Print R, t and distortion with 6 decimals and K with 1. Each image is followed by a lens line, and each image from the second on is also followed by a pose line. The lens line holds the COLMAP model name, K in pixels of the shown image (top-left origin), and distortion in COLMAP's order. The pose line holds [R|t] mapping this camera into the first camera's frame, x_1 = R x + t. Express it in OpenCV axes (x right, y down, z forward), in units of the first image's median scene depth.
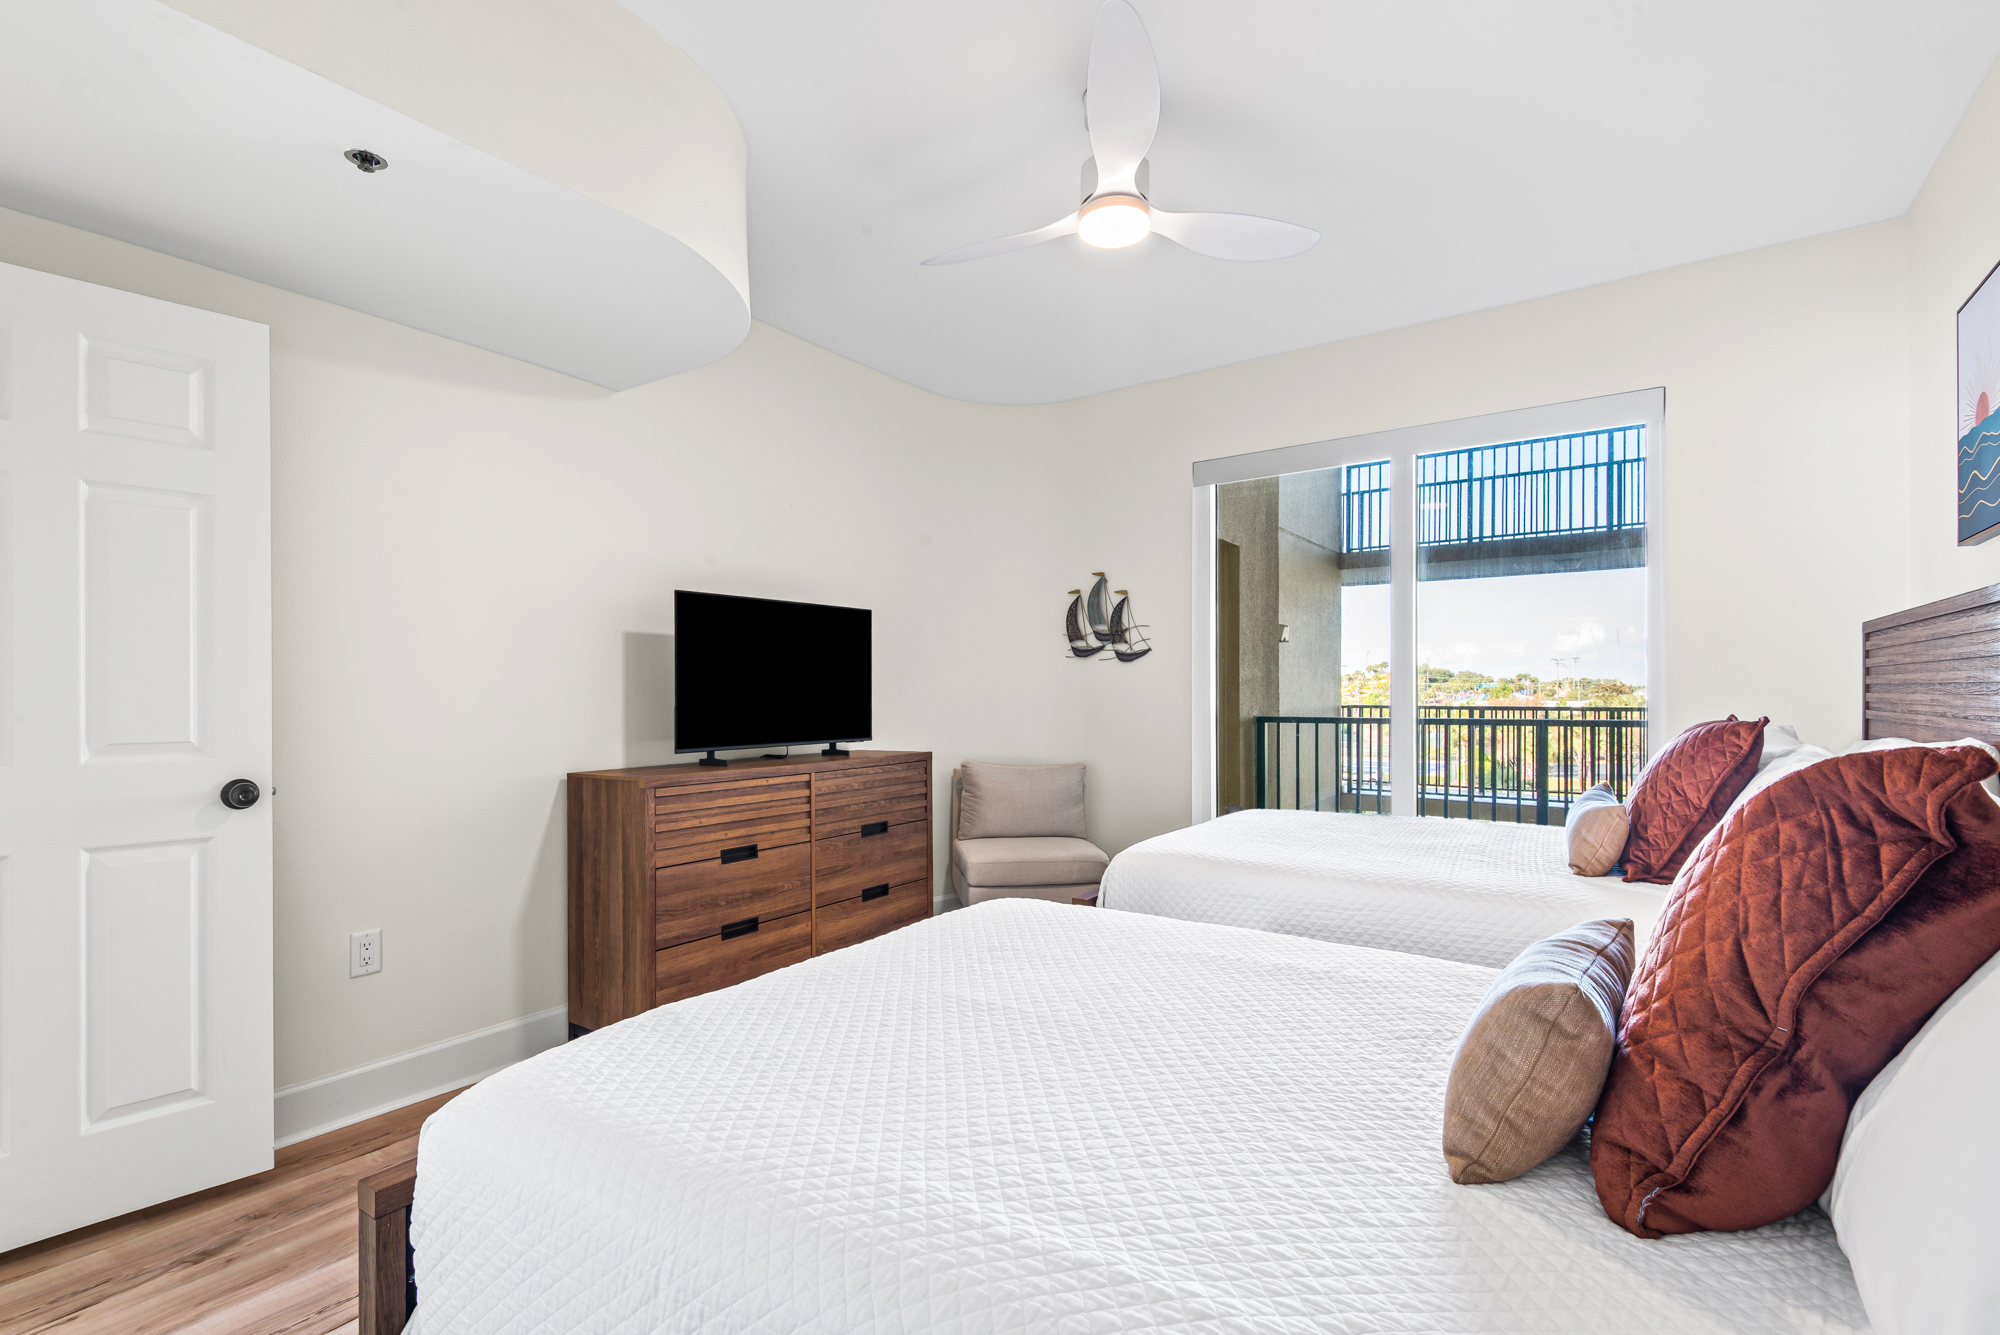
lens RADIAL K [[915.5, 0, 998.4], [0, 915.5, 690.8], [0, 0, 1]] dist [0.005416, 0.000274]
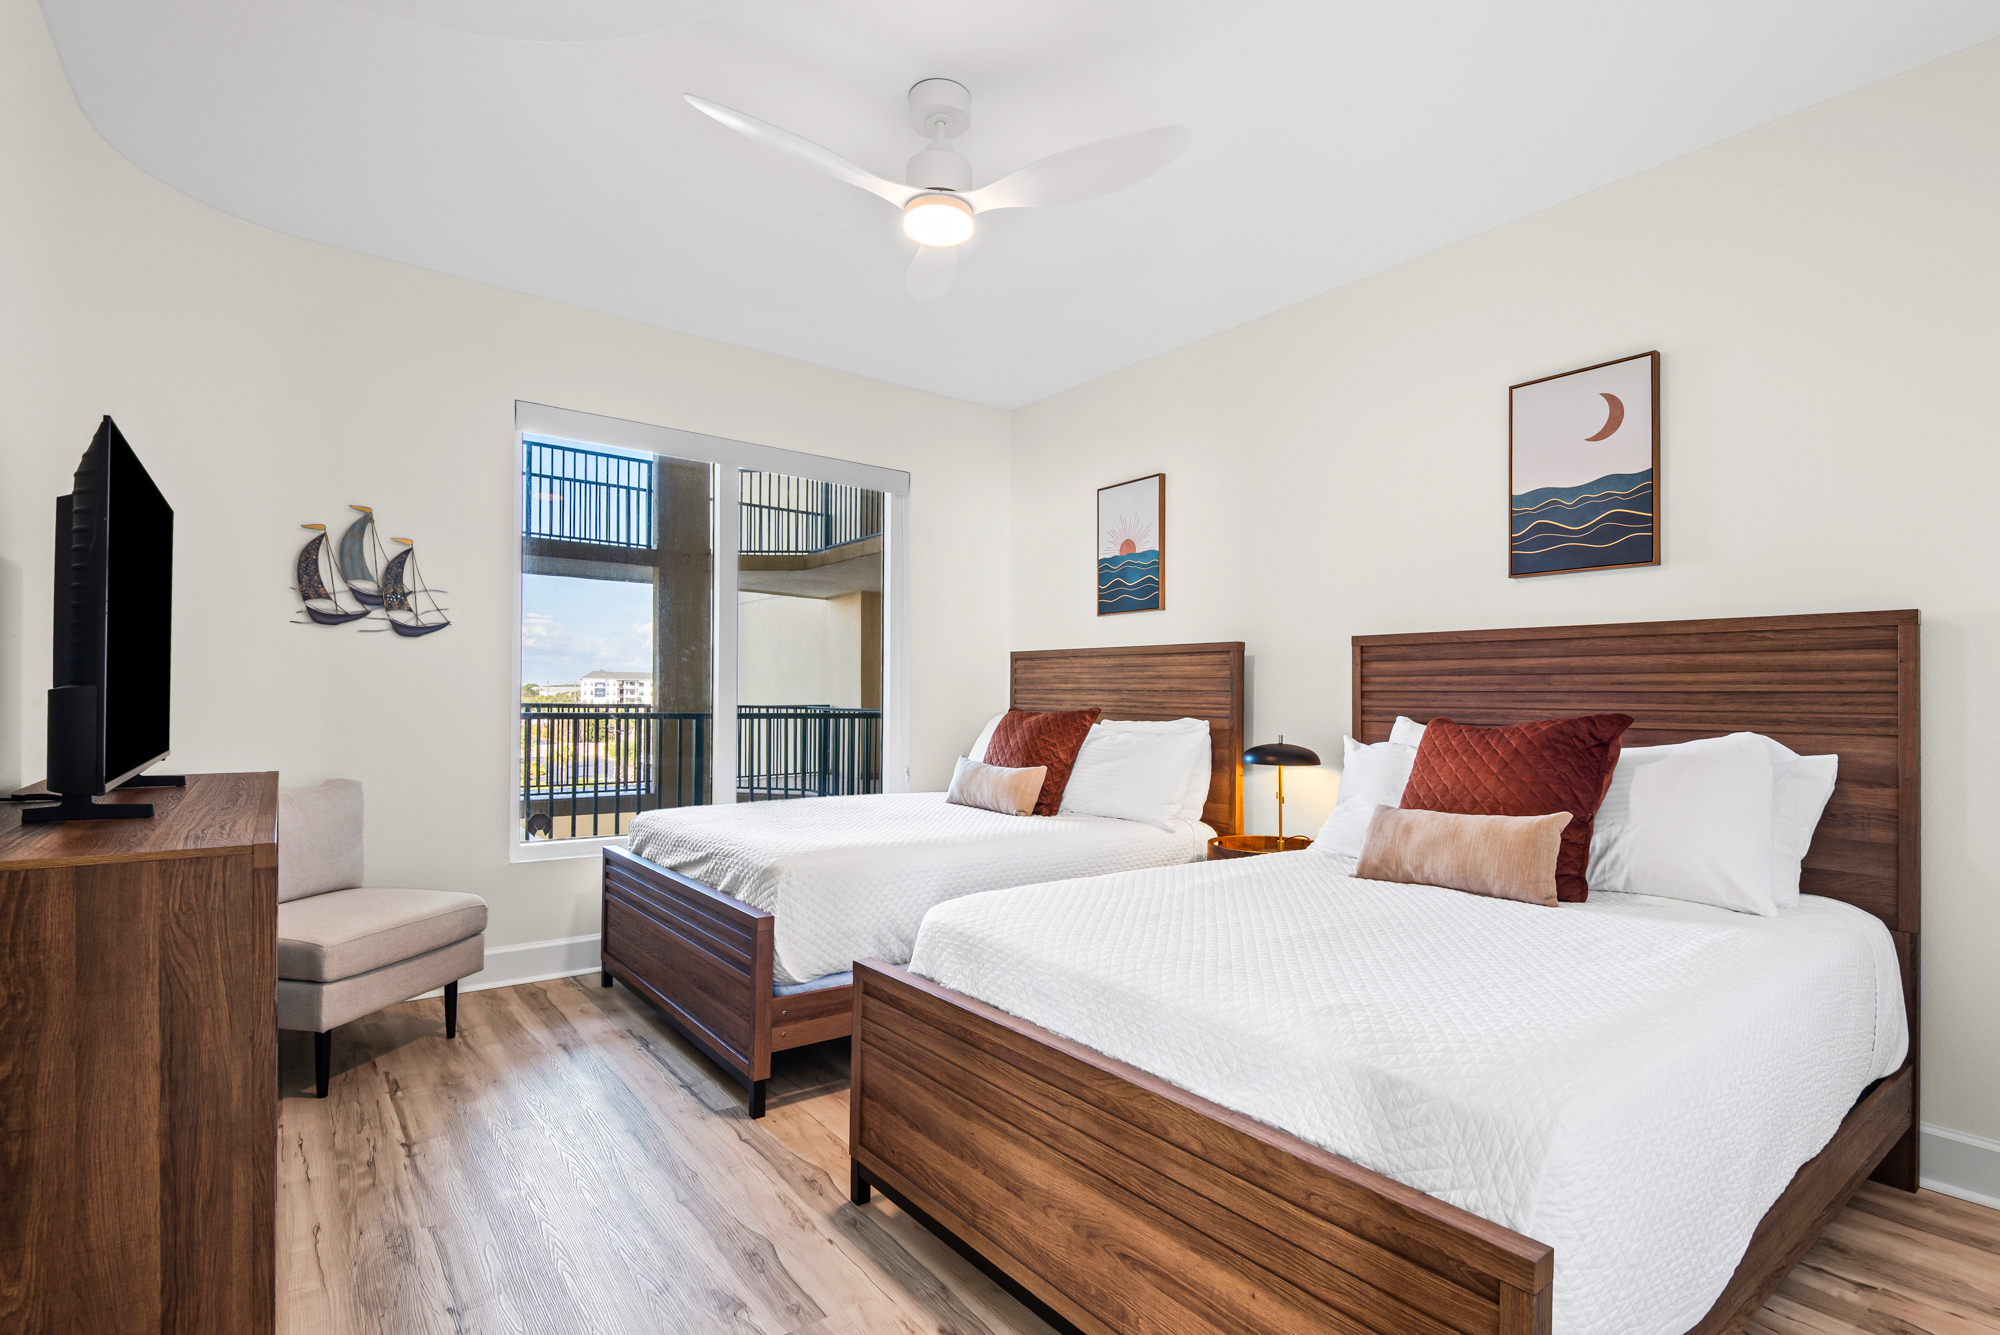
lens RADIAL K [[953.7, 0, 1000.0], [0, 953.7, 667.5], [0, 0, 1]] dist [0.000163, -0.017676]
pose [[0.295029, 0.044155, 0.954468, -0.441114], [-0.018530, 0.999008, -0.040488, 0.014653], [-0.955309, -0.005741, 0.295554, 0.320380]]
